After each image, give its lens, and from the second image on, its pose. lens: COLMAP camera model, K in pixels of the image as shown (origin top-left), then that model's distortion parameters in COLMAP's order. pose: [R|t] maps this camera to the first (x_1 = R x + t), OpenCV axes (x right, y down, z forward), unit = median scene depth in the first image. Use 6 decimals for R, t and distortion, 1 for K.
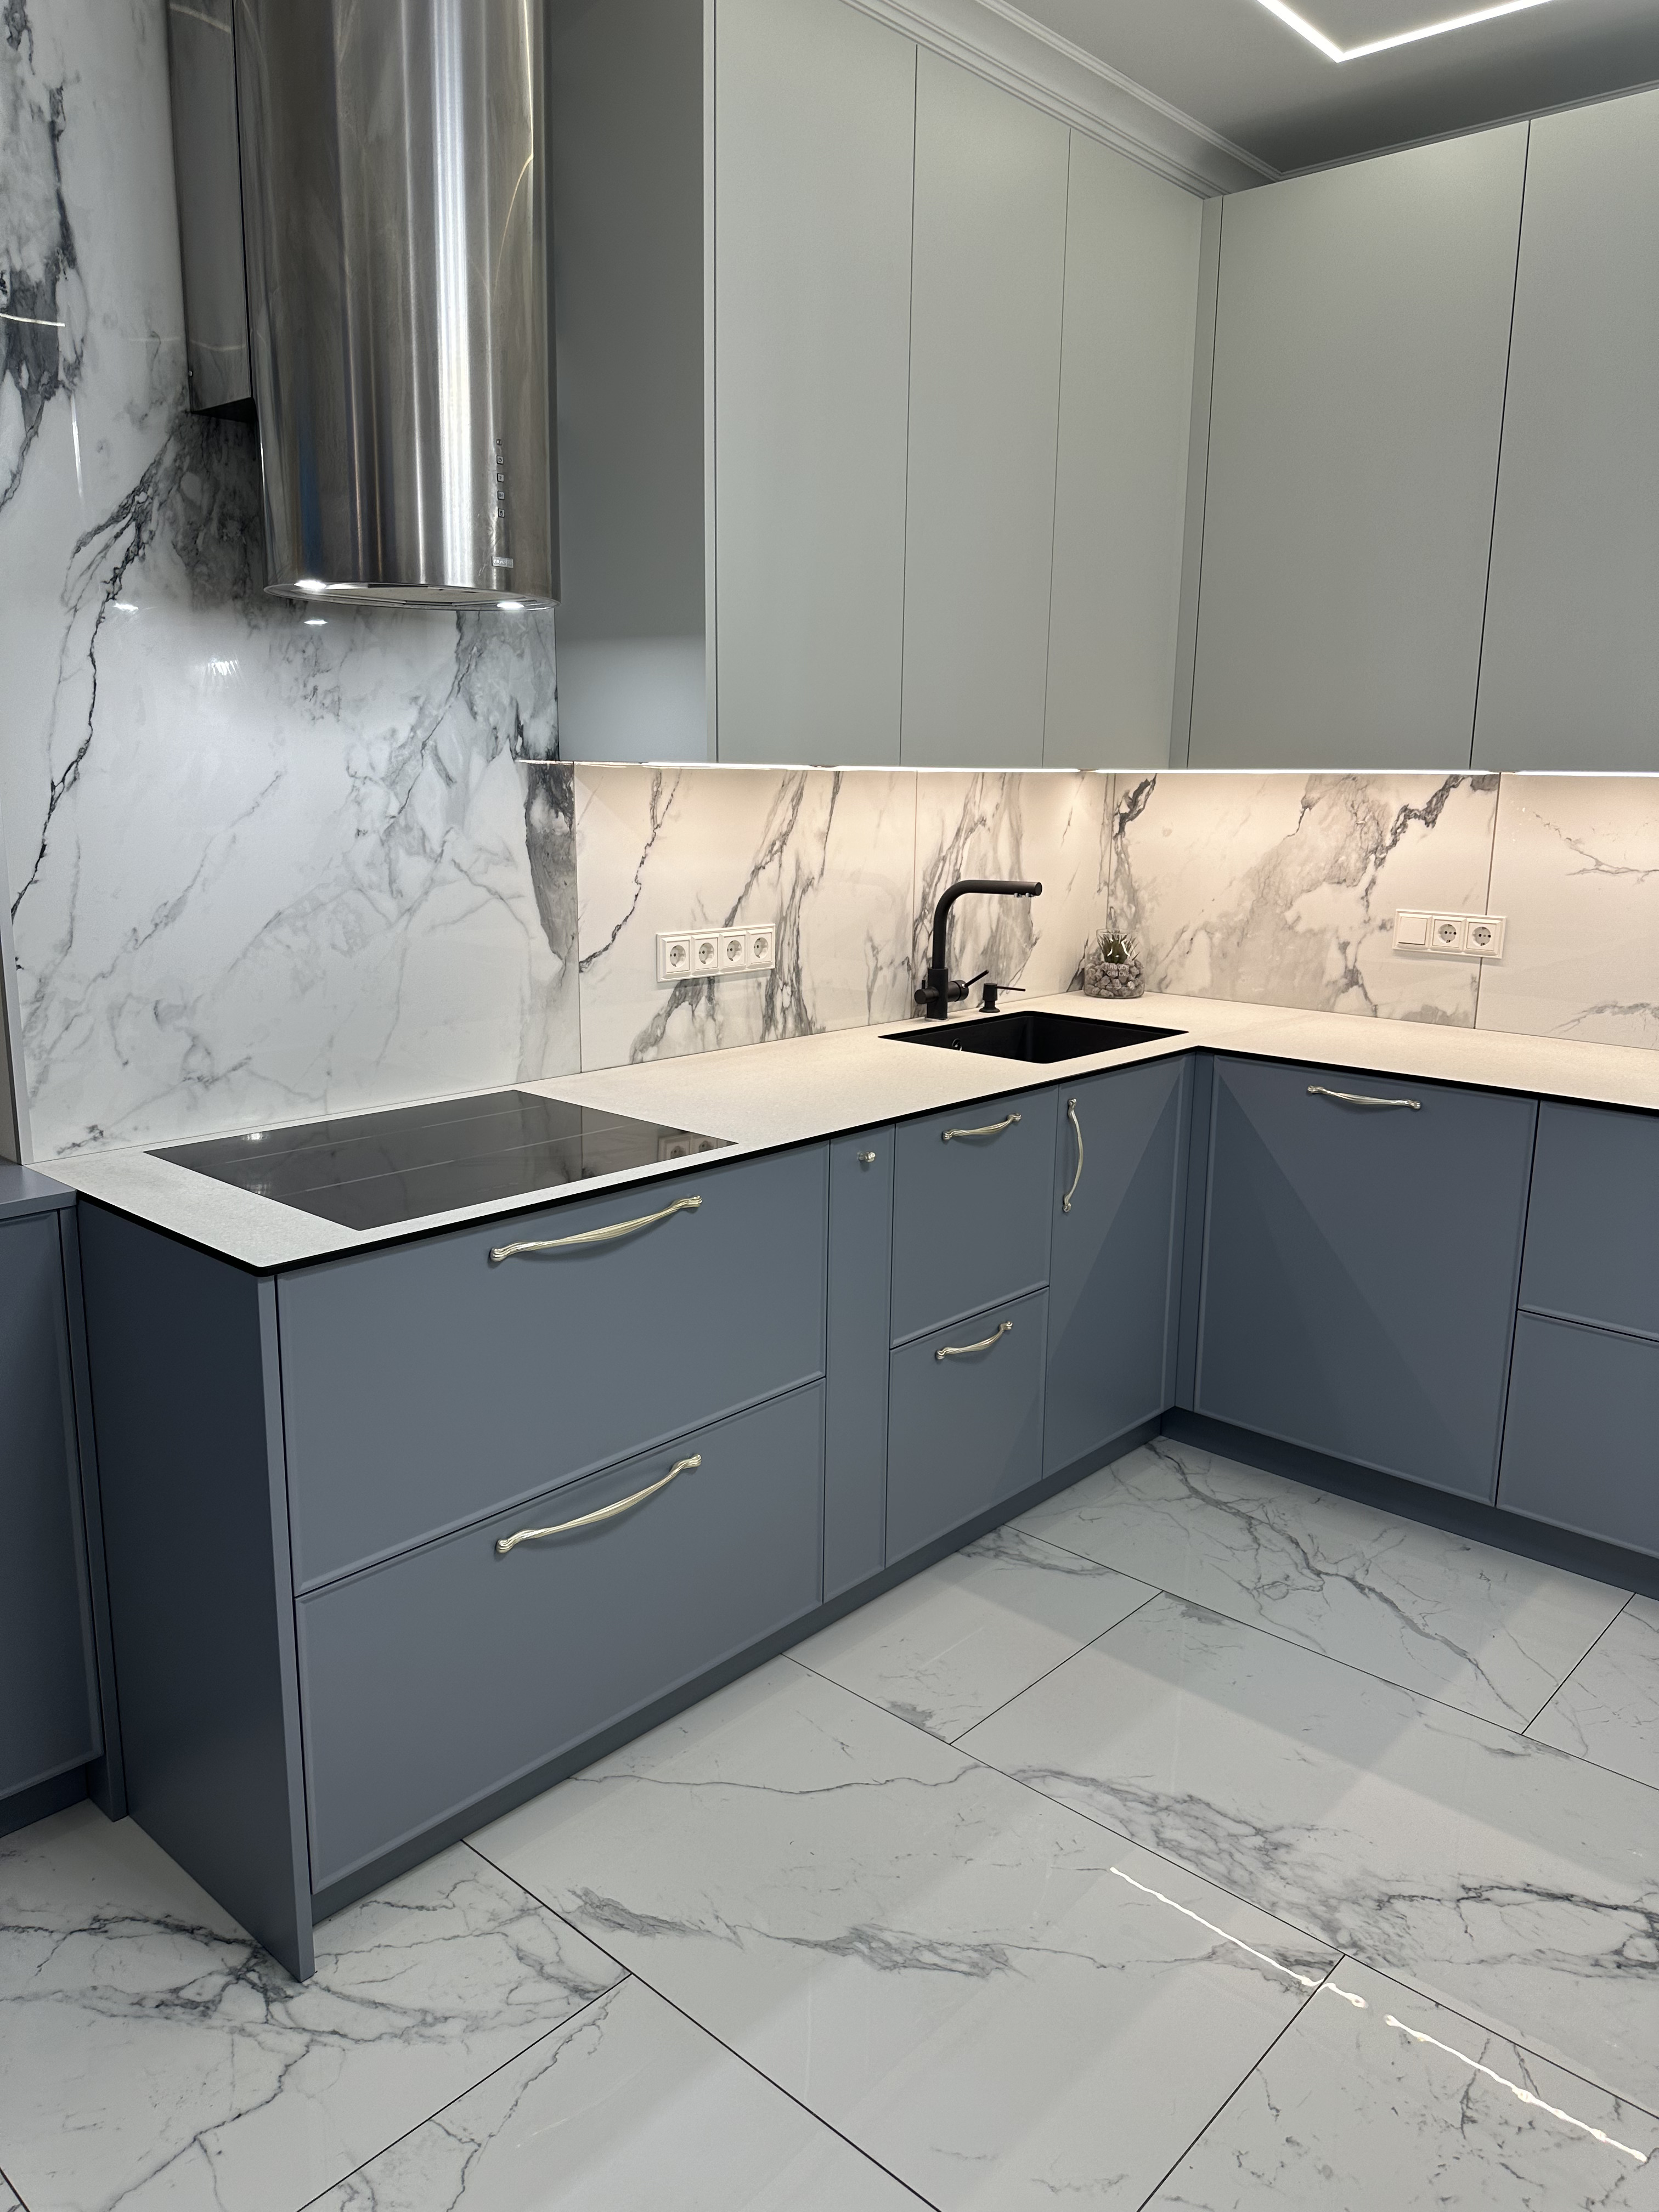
lens RADIAL K [[1556.1, 0, 840.1], [0, 1556.1, 1099.5], [0, 0, 1]] dist [0.097837, -0.134538]
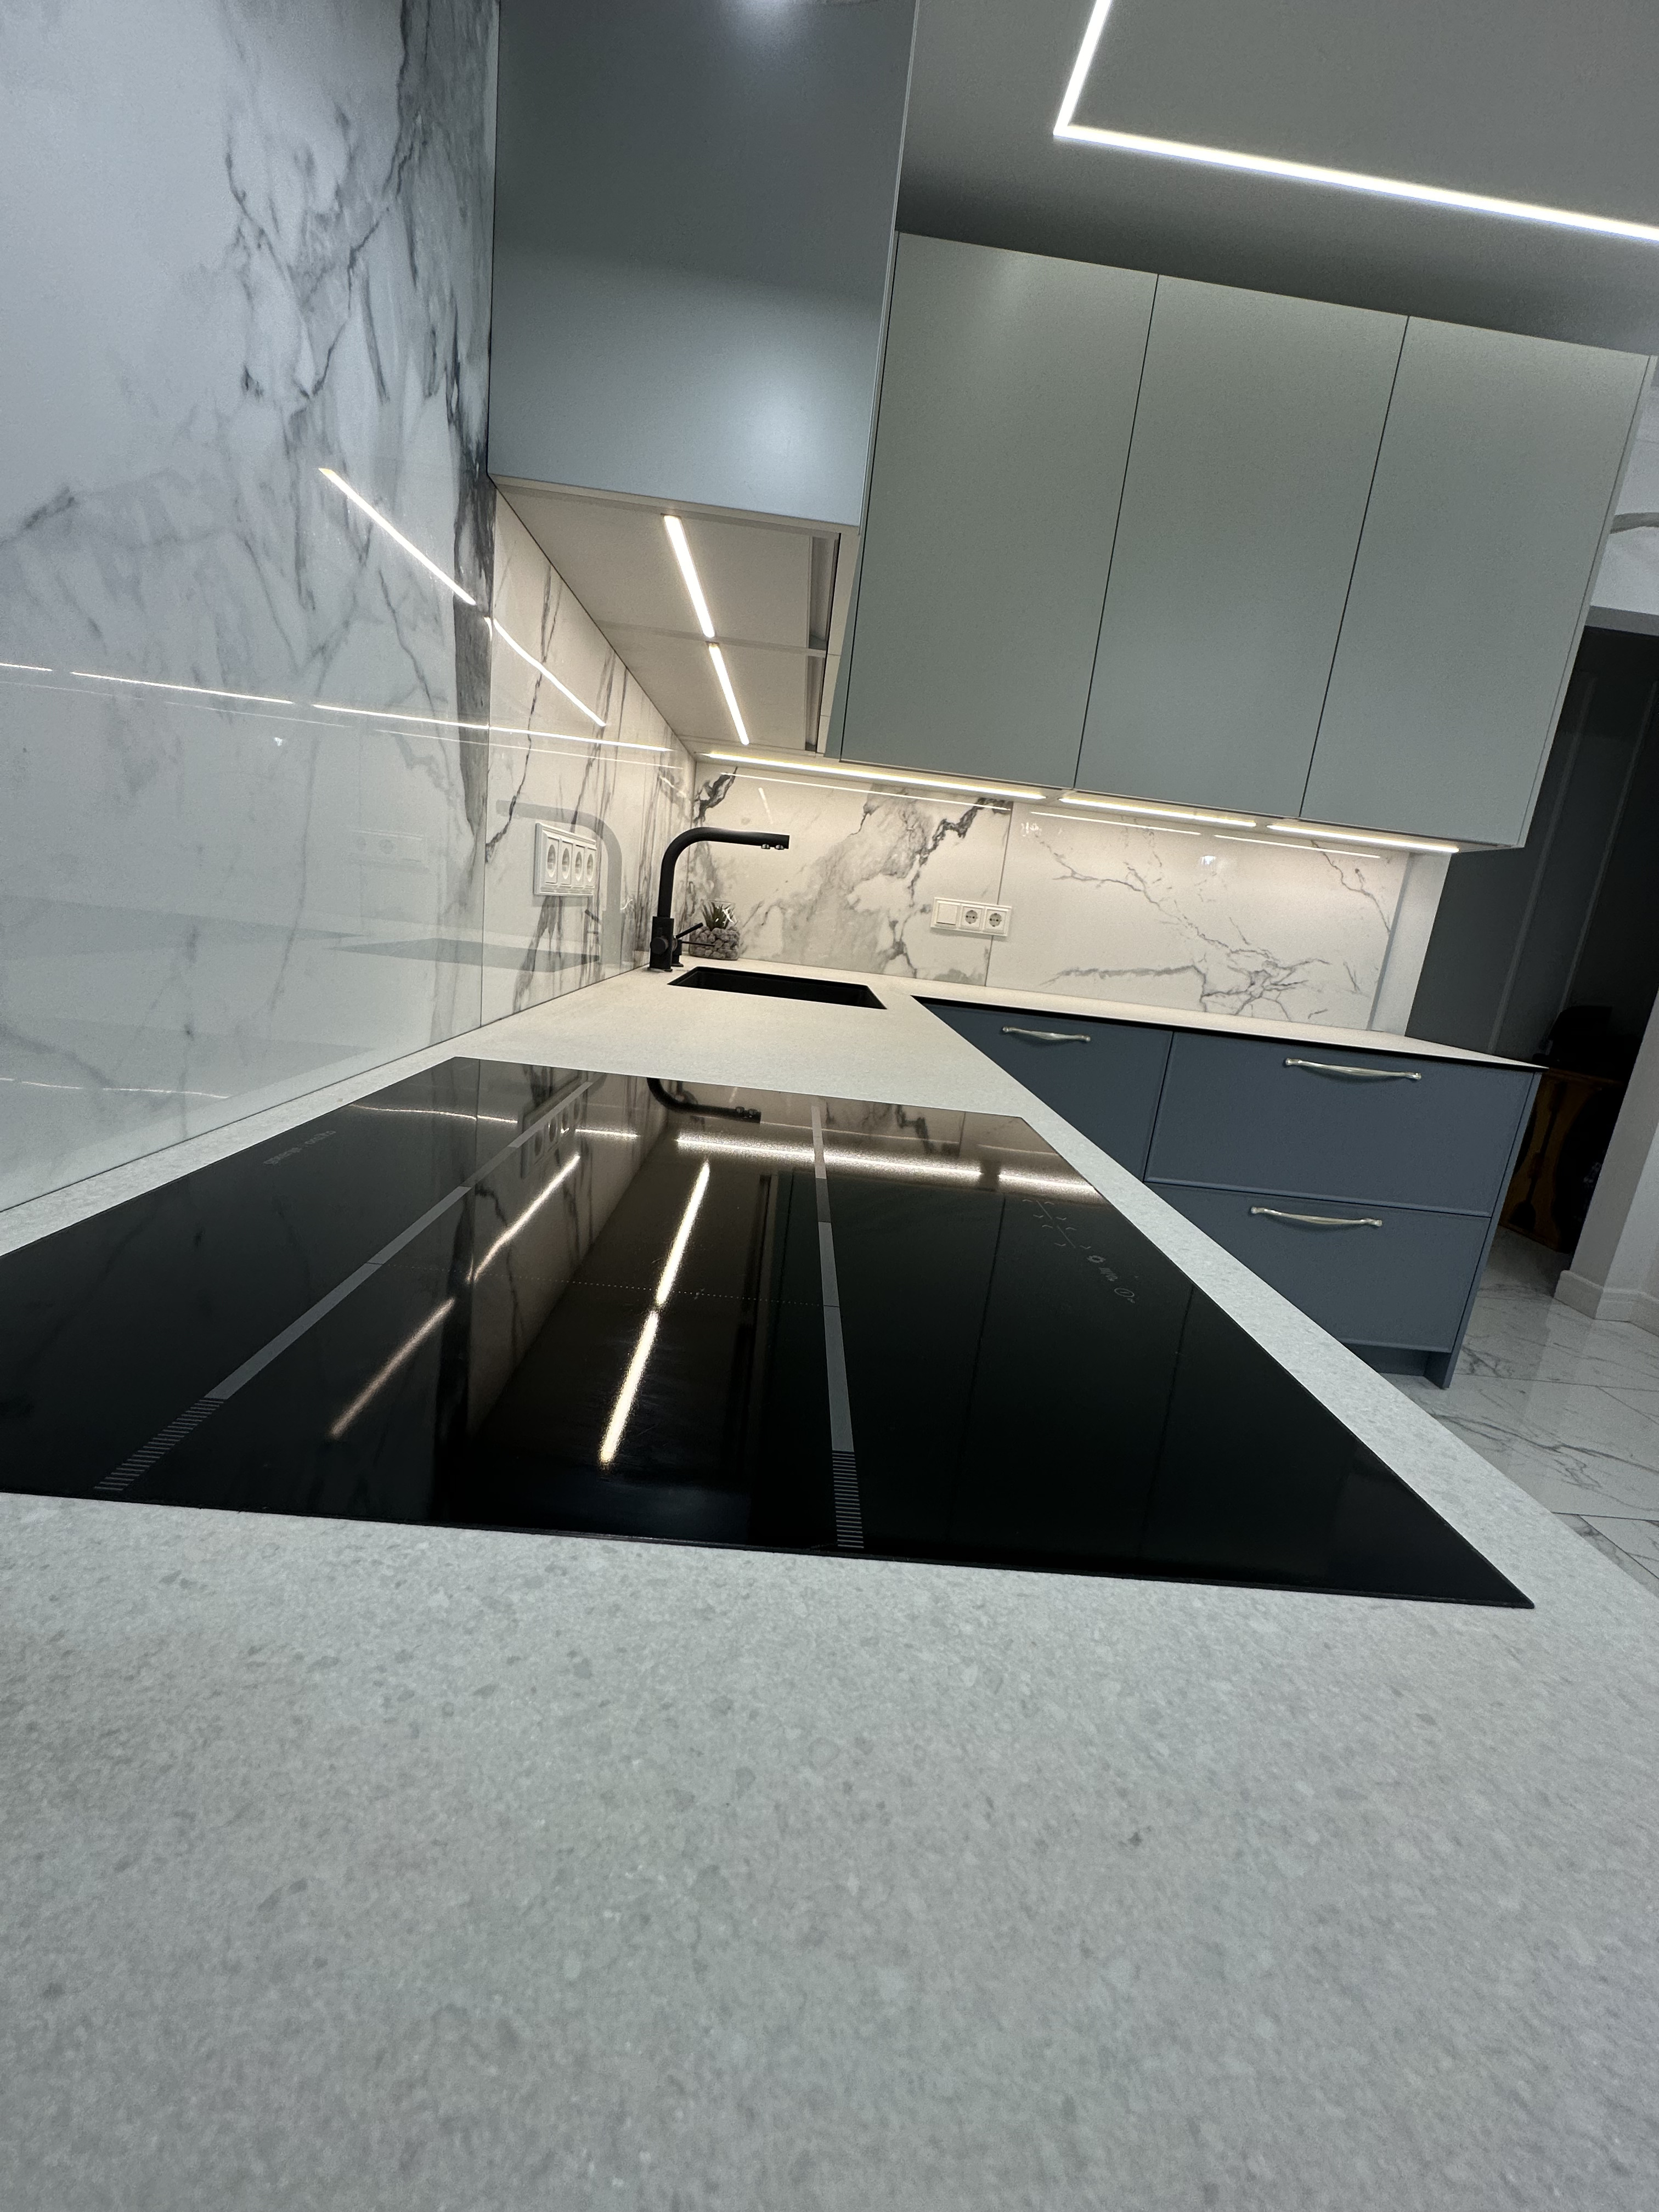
lens RADIAL K [[882.6, 0, 827.9], [0, 882.6, 1107.1], [0, 0, 1]] dist [-0.003626, 0.000469]
pose [[0.721245, -0.083736, 0.687600, -0.313422], [0.038086, 0.995959, 0.081339, -0.008328], [-0.691632, -0.032477, 0.721519, 0.643670]]
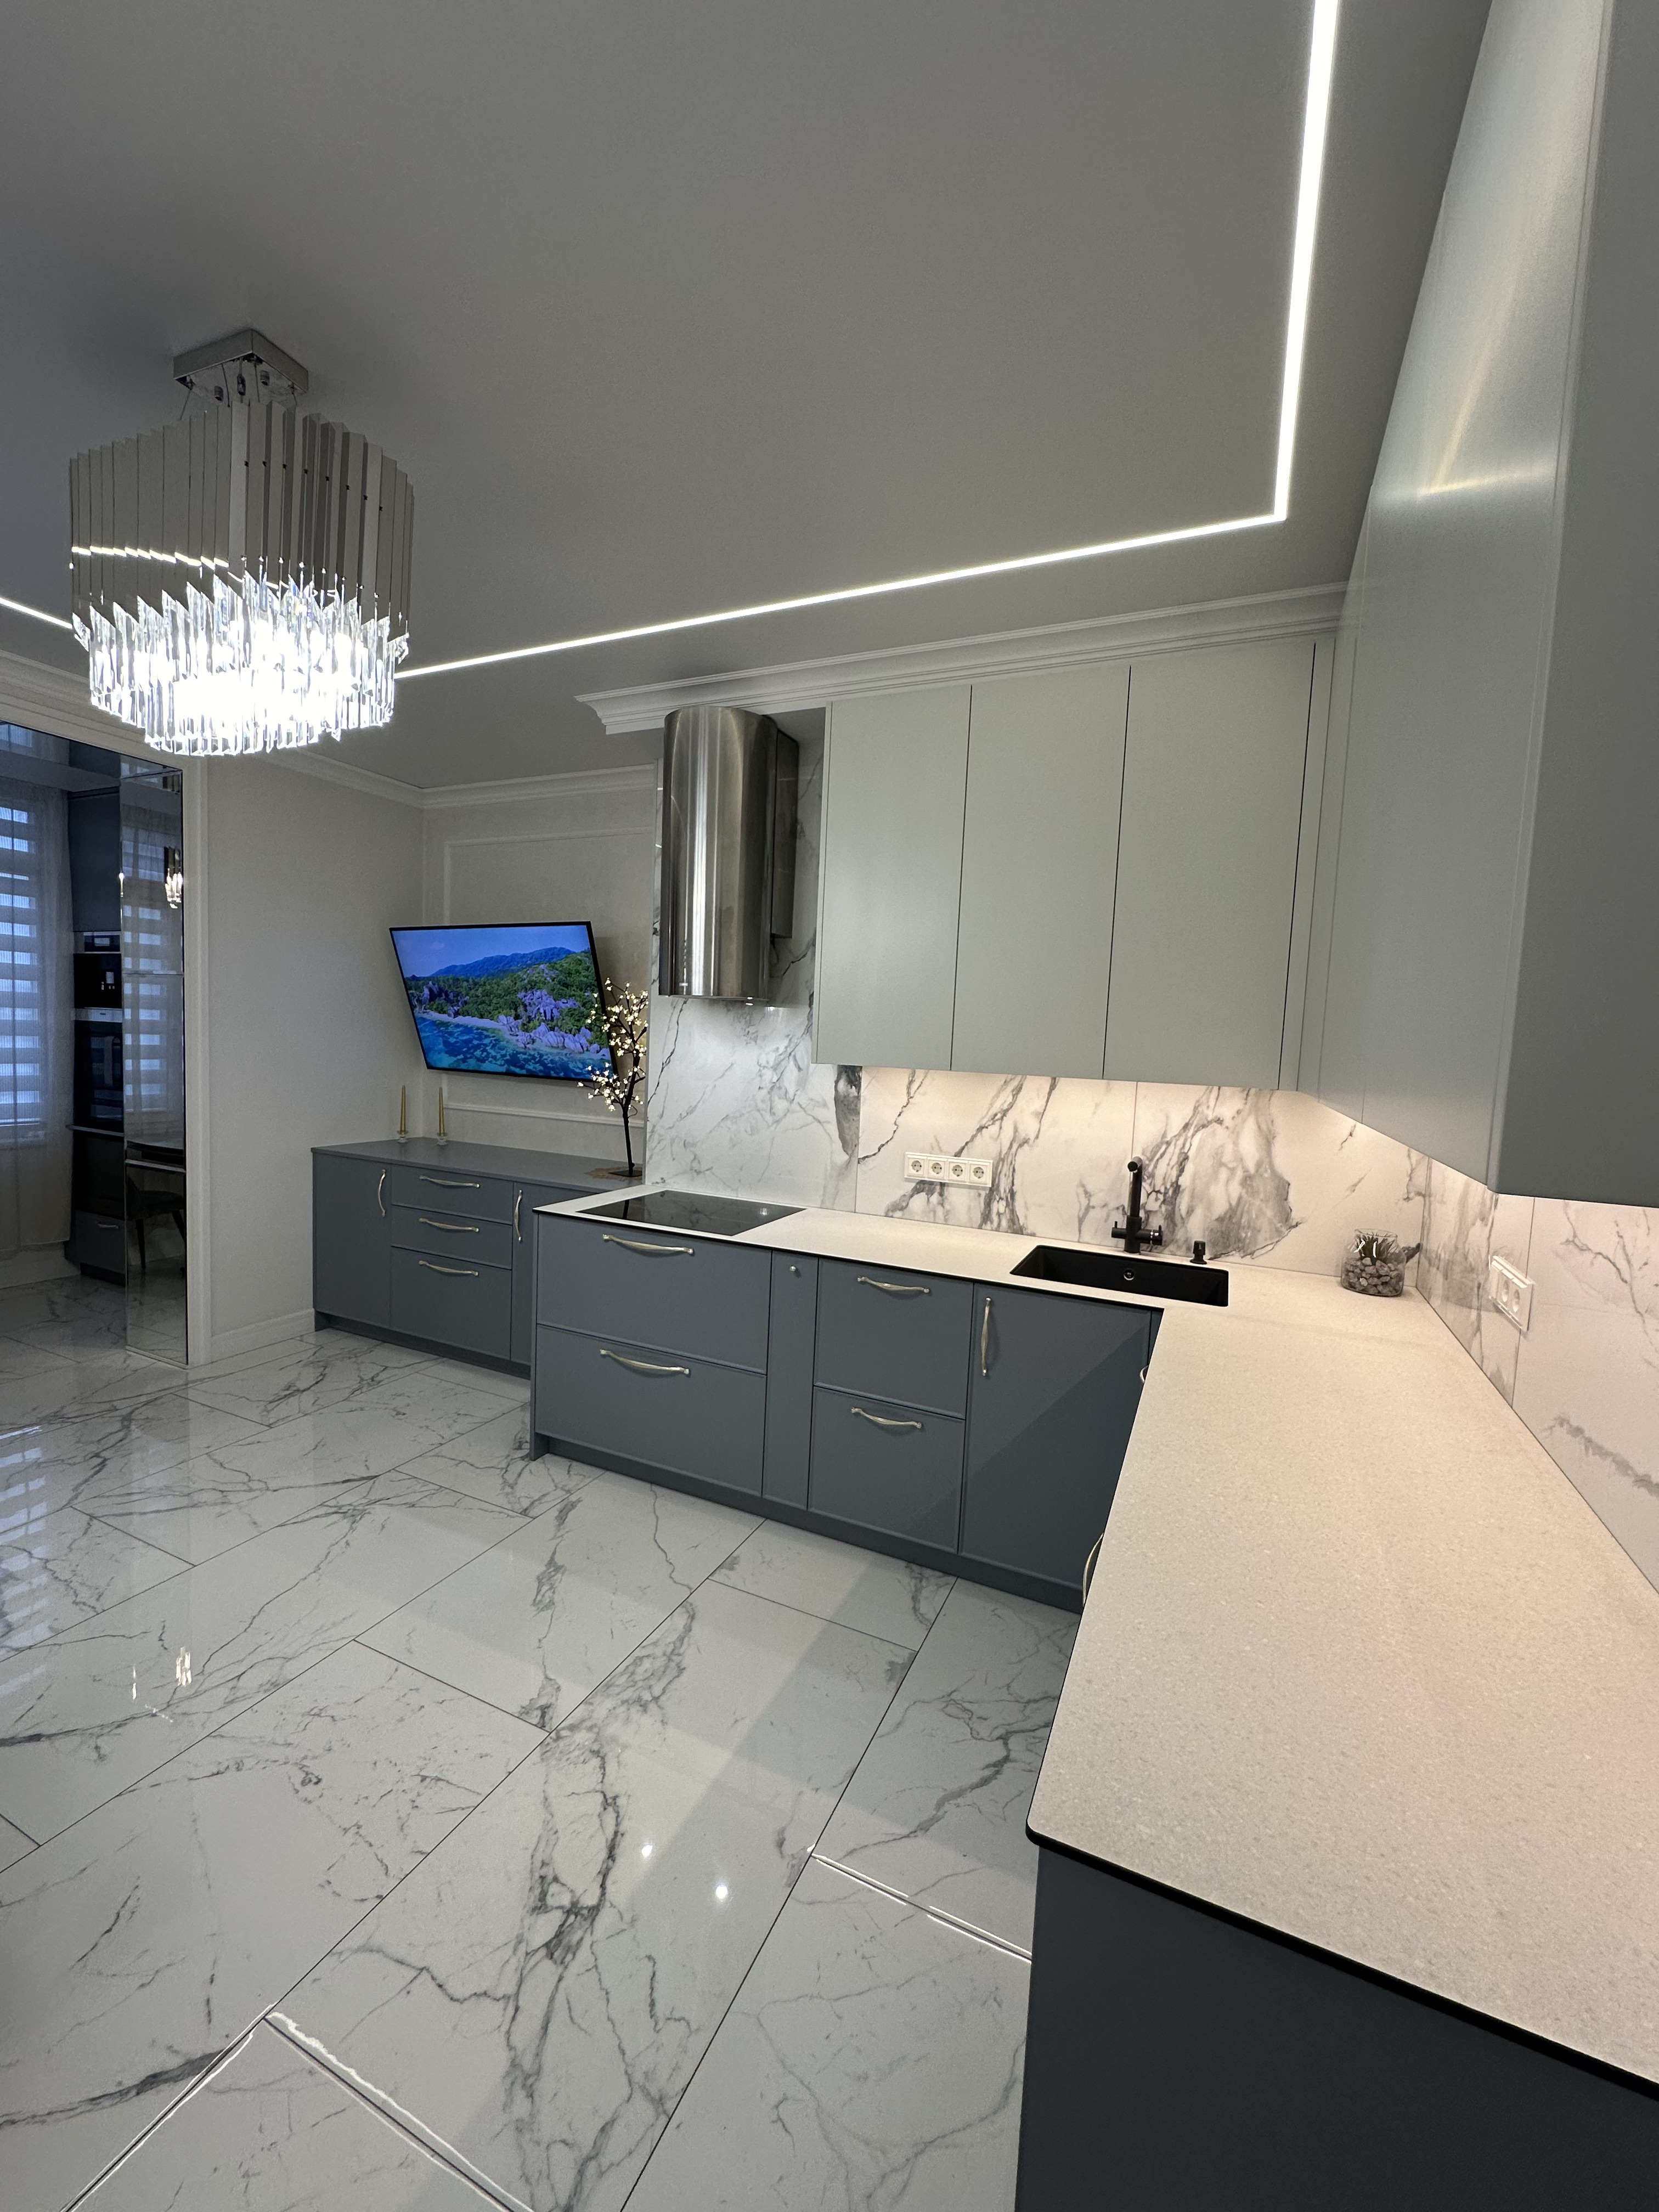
lens RADIAL K [[882.6, 0, 829.7], [0, 882.6, 1107.0], [0, 0, 1]] dist [-0.003626, 0.000469]
pose [[0.296659, 0.072931, -0.952195, 0.906082], [-0.235084, 0.971974, 0.001205, -0.144273], [0.925596, 0.223488, 0.305490, 0.587844]]
